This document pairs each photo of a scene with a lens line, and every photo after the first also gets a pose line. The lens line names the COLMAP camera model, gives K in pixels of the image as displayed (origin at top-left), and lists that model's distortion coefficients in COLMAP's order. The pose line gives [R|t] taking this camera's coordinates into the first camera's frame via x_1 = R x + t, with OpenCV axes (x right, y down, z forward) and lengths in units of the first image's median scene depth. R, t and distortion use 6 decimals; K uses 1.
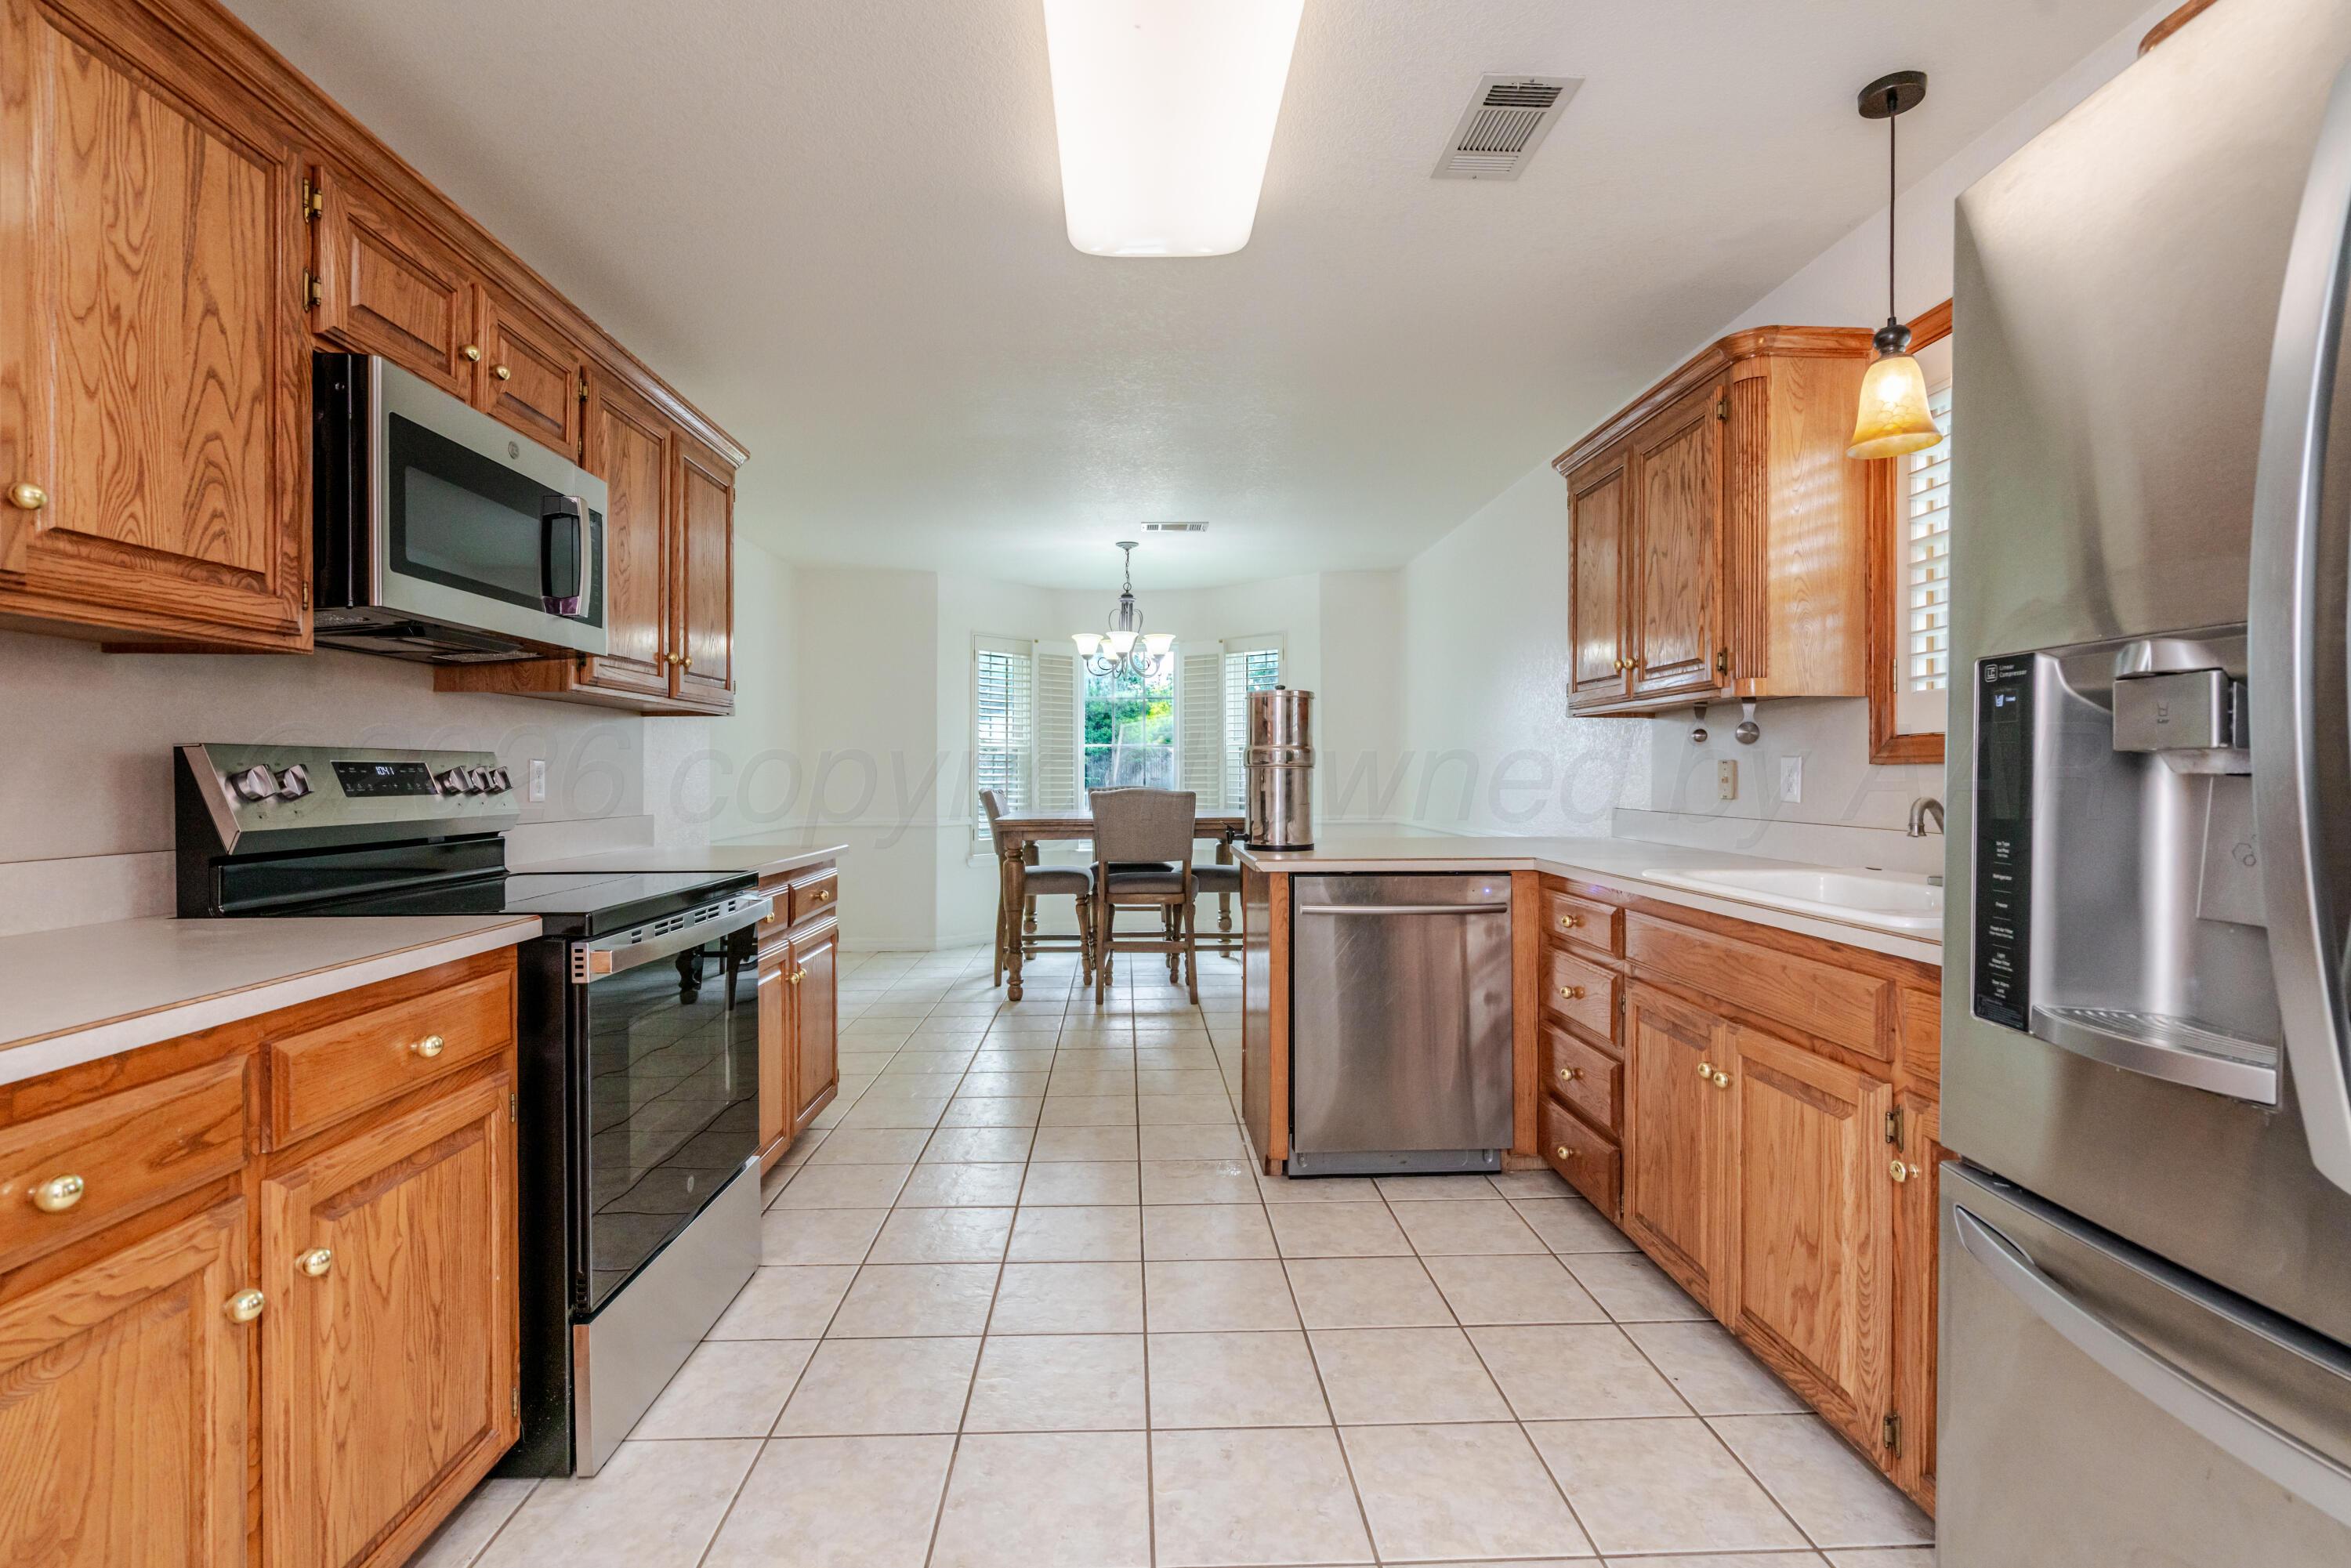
lens RADIAL K [[1068.1, 0, 1154.0], [0, 1068.1, 776.5], [0, 0, 1]] dist [-0.012256, 0.006345]
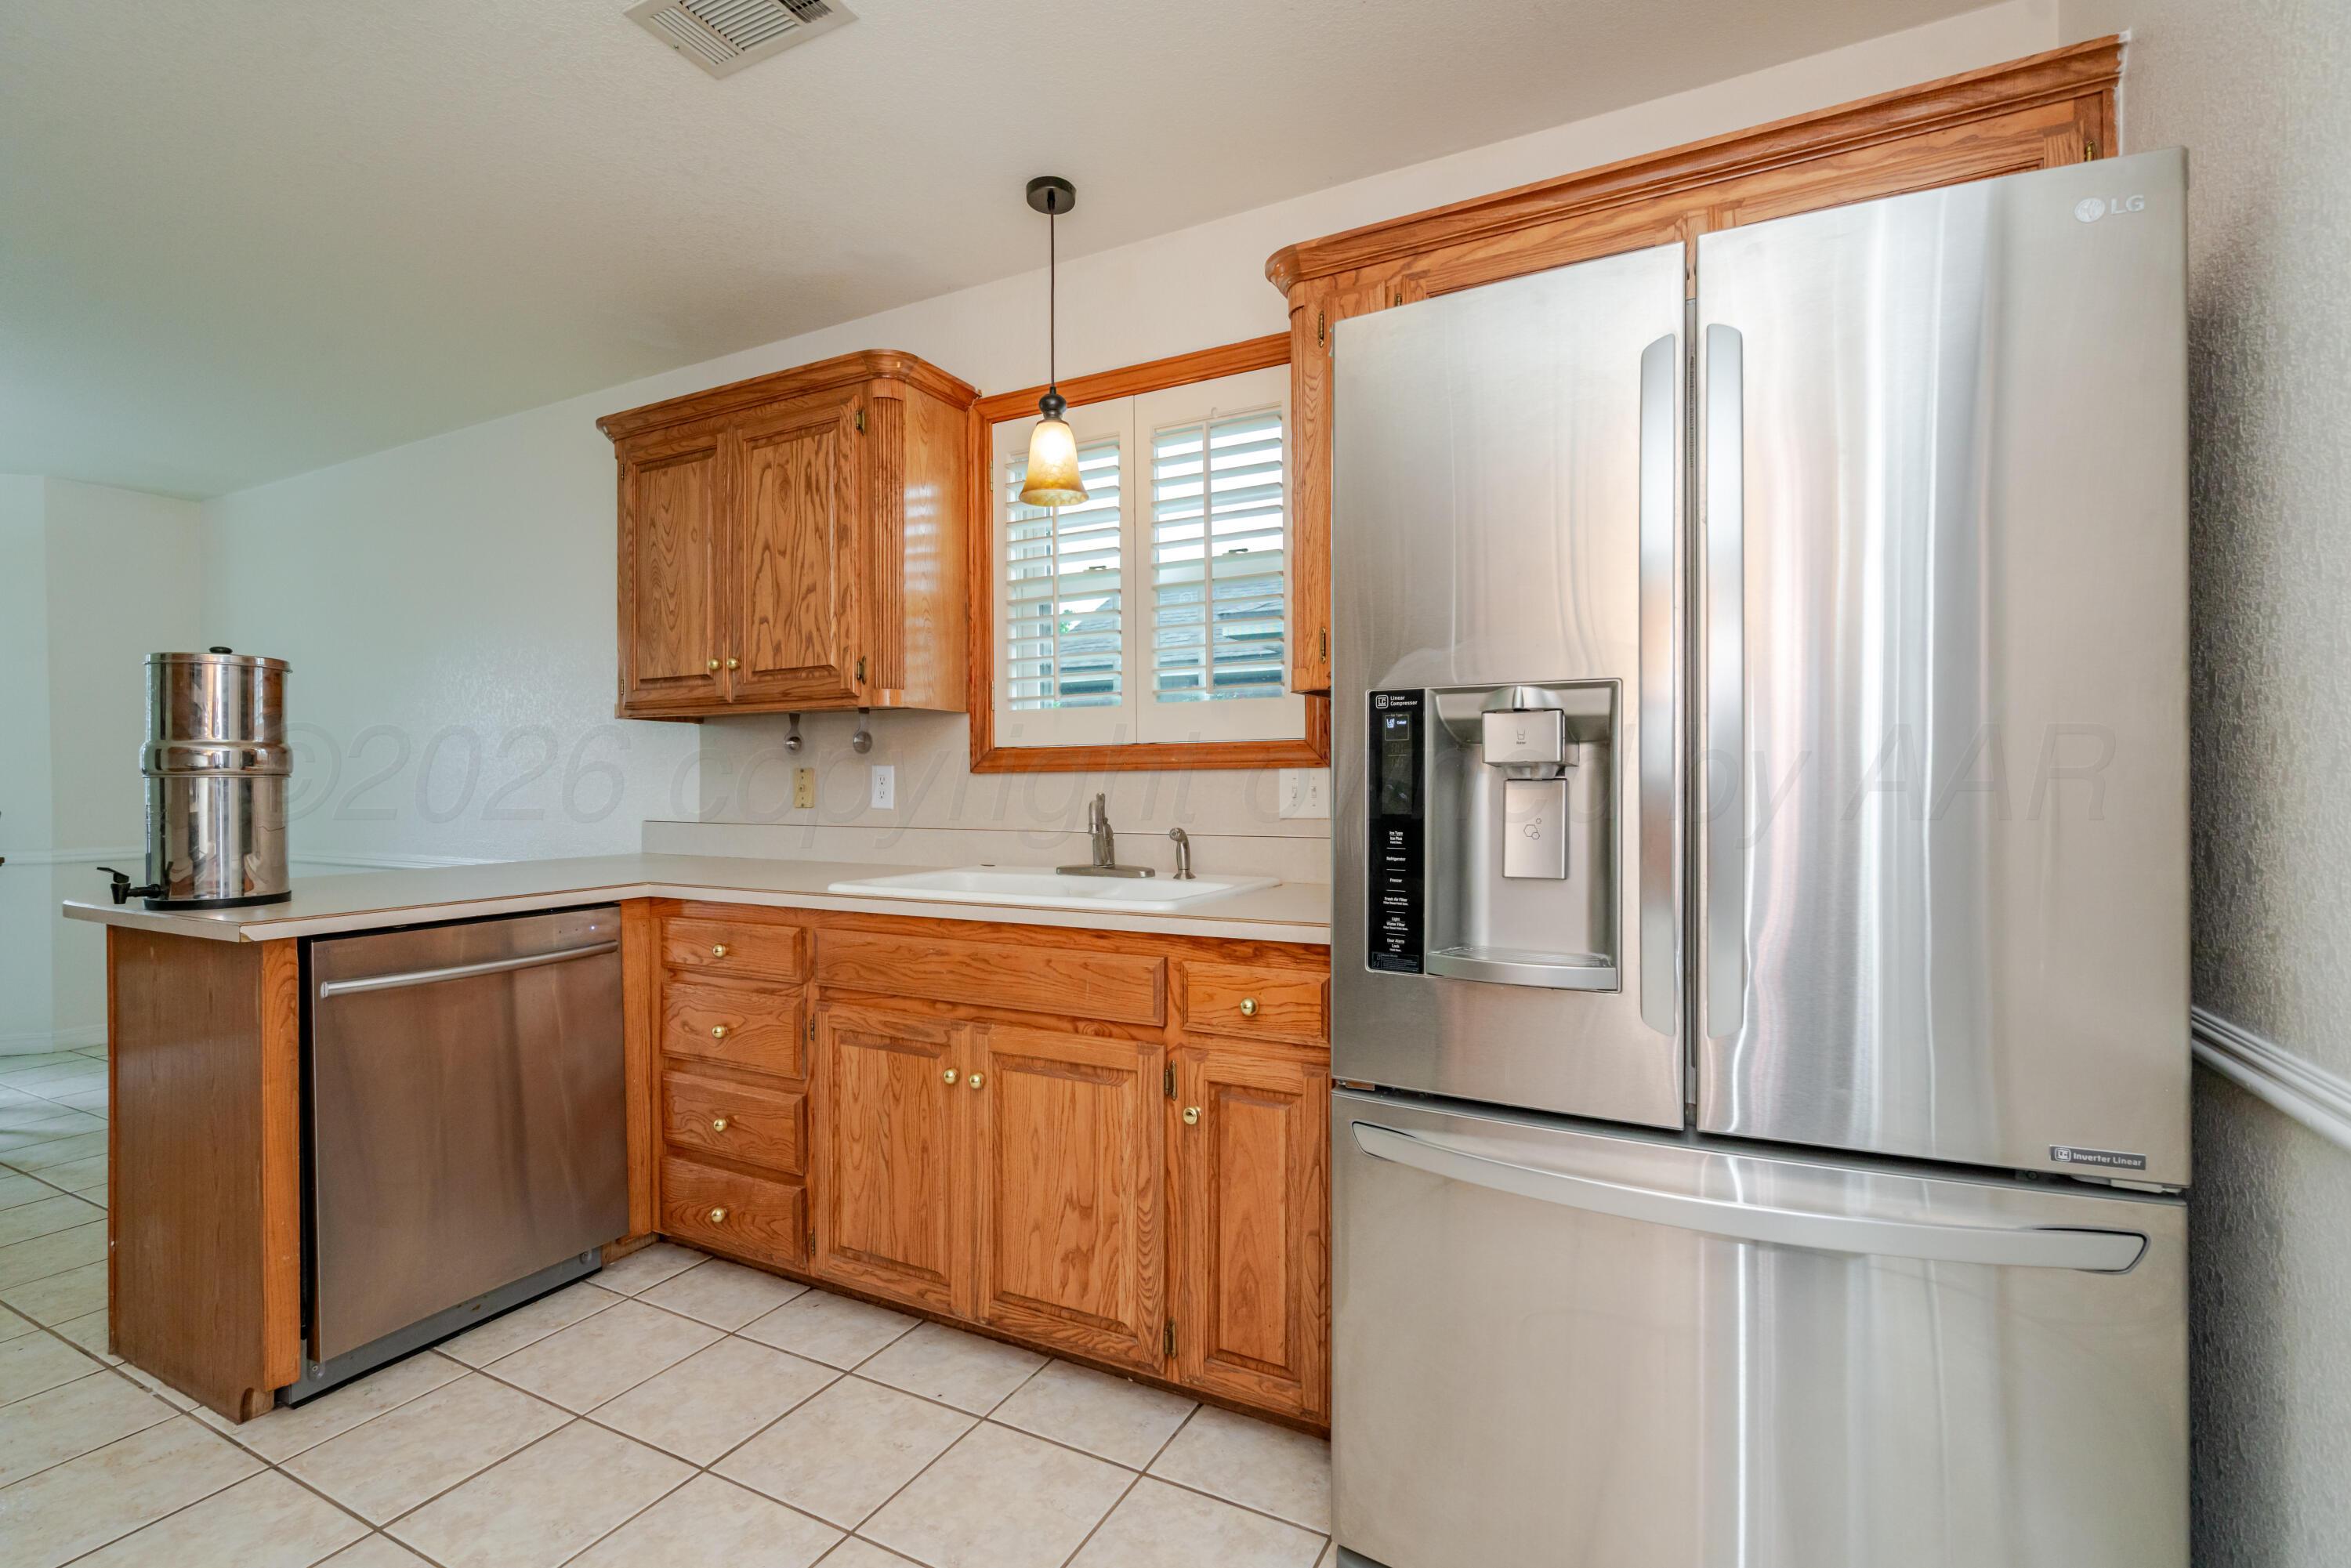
lens RADIAL K [[1068.1, 0, 1167.7], [0, 1068.1, 784.8], [0, 0, 1]] dist [-0.012256, 0.006345]
pose [[0.493222, -0.006546, 0.869879, -0.249491], [0.007555, 0.999966, 0.003242, -0.001409], [-0.869871, 0.004973, 0.493255, 0.312152]]
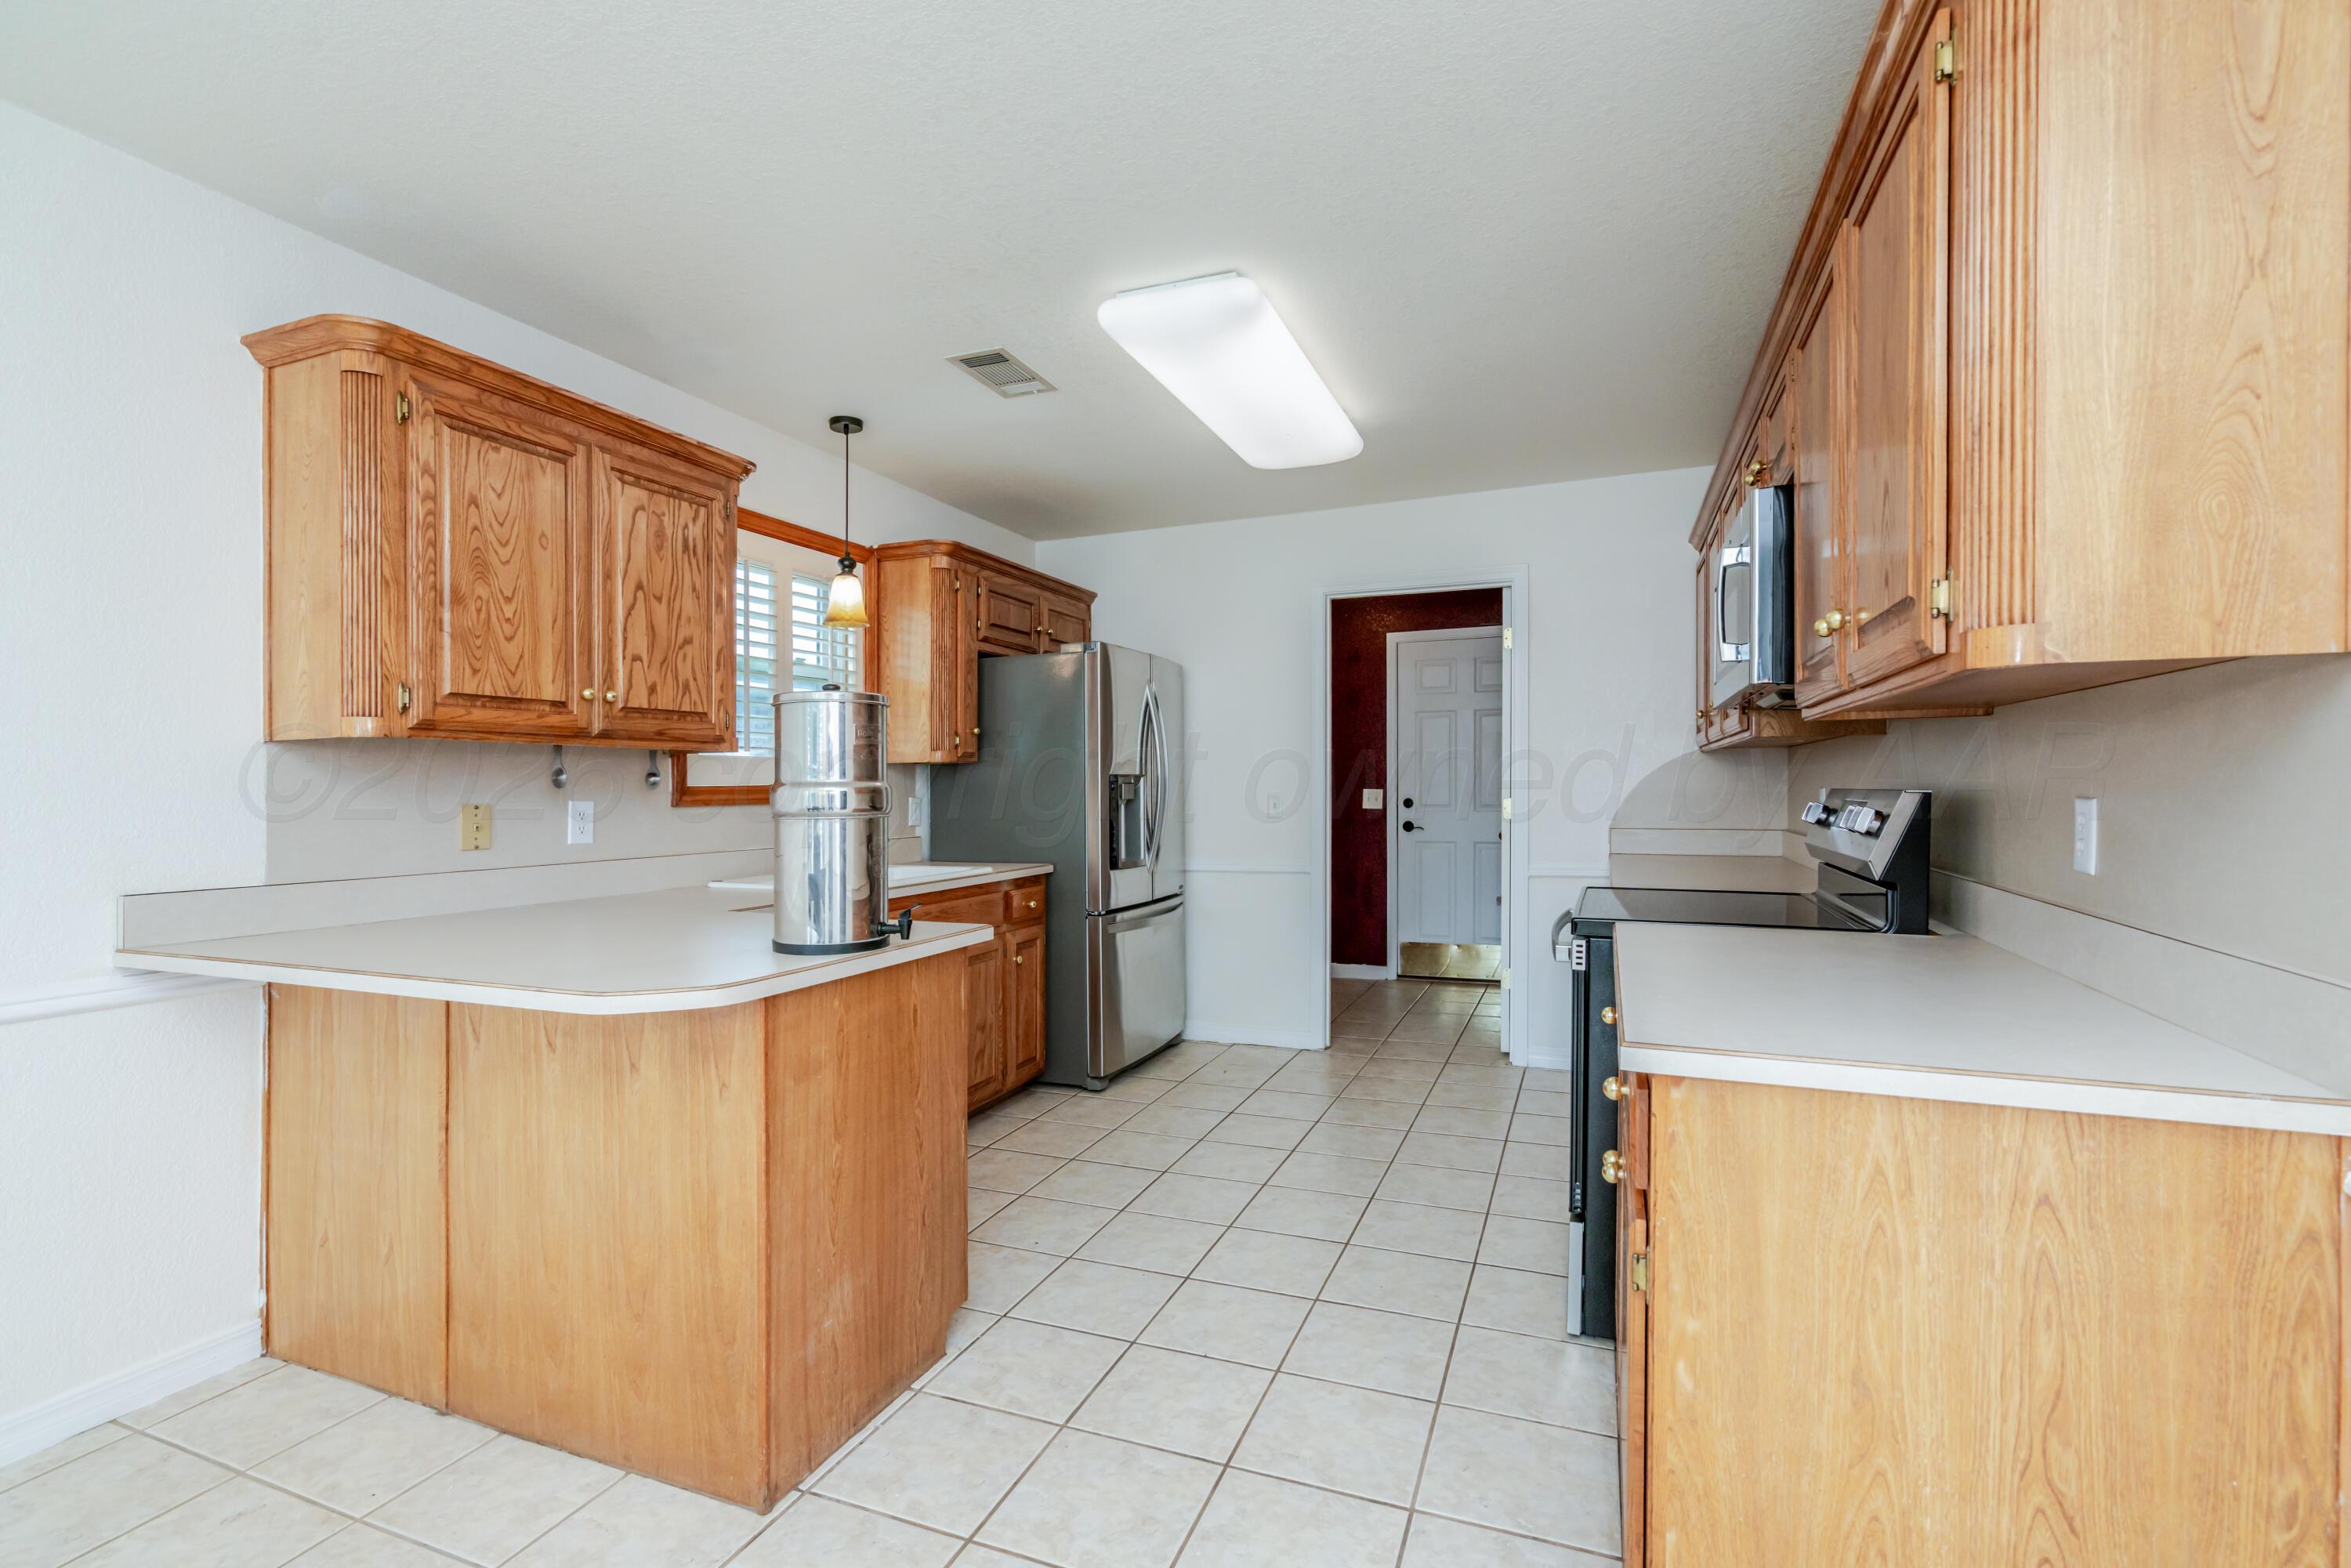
lens RADIAL K [[1068.1, 0, 1181.9], [0, 1068.1, 793.6], [0, 0, 1]] dist [-0.012256, 0.006345]
pose [[-0.919730, 0.004778, 0.392523, -0.496150], [0.008723, 0.999928, 0.008267, -0.040275], [-0.392455, 0.011028, -0.919705, 2.358592]]
